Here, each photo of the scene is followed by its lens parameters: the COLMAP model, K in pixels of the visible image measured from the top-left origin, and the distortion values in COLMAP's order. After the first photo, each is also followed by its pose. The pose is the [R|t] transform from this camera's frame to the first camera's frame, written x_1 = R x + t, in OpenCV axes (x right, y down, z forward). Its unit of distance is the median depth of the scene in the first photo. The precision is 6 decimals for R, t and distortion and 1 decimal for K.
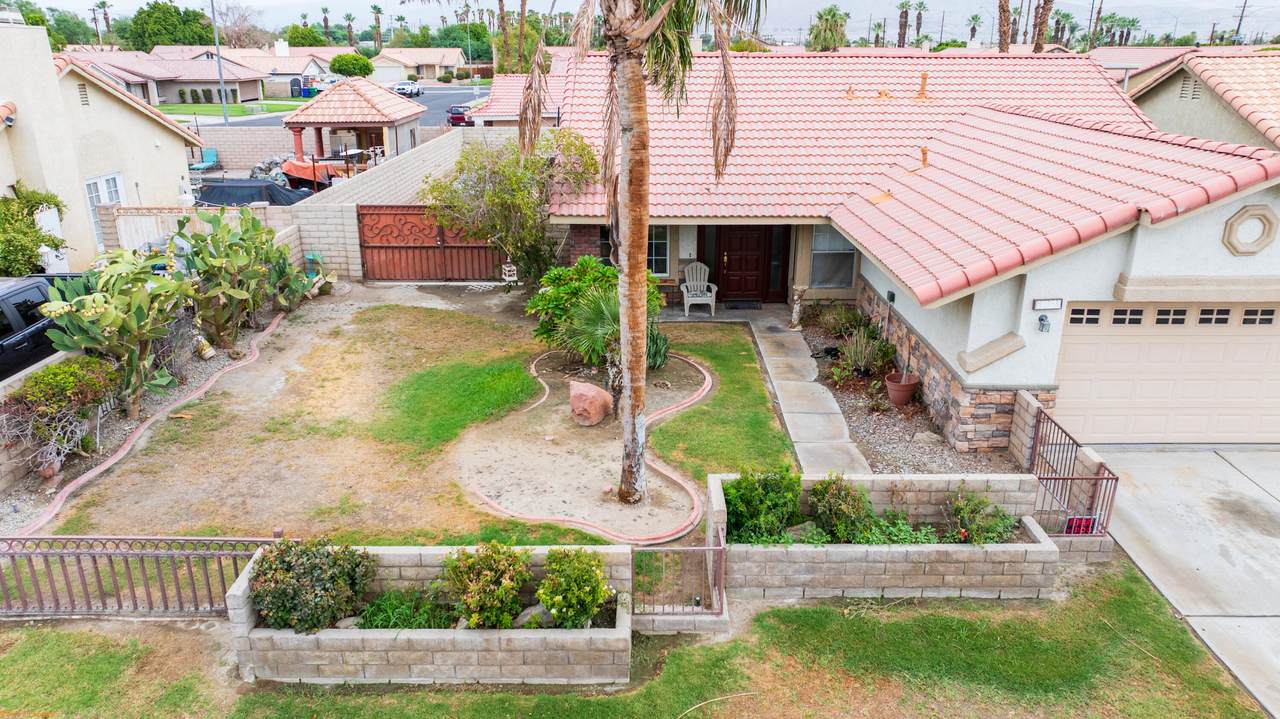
lens RADIAL K [[895.4, 0, 642.4], [0, 895.4, 352.4], [0, 0, 1]] dist [-0.029936, 0.030406]
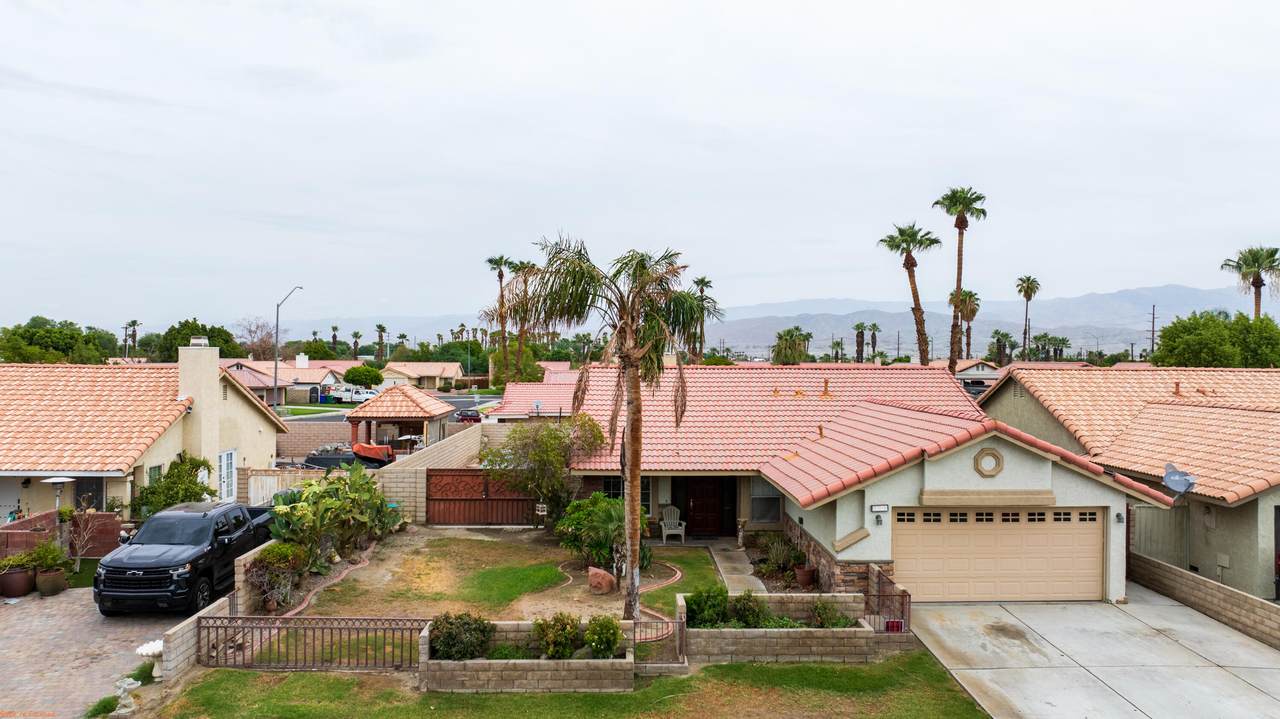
lens RADIAL K [[895.4, 0, 640.9], [0, 895.4, 352.9], [0, 0, 1]] dist [-0.029936, 0.030406]
pose [[0.999784, 0.003240, 0.020531, -0.023657], [0.003787, 0.942852, -0.333191, 0.200017], [-0.020437, 0.333197, 0.942636, -0.583337]]
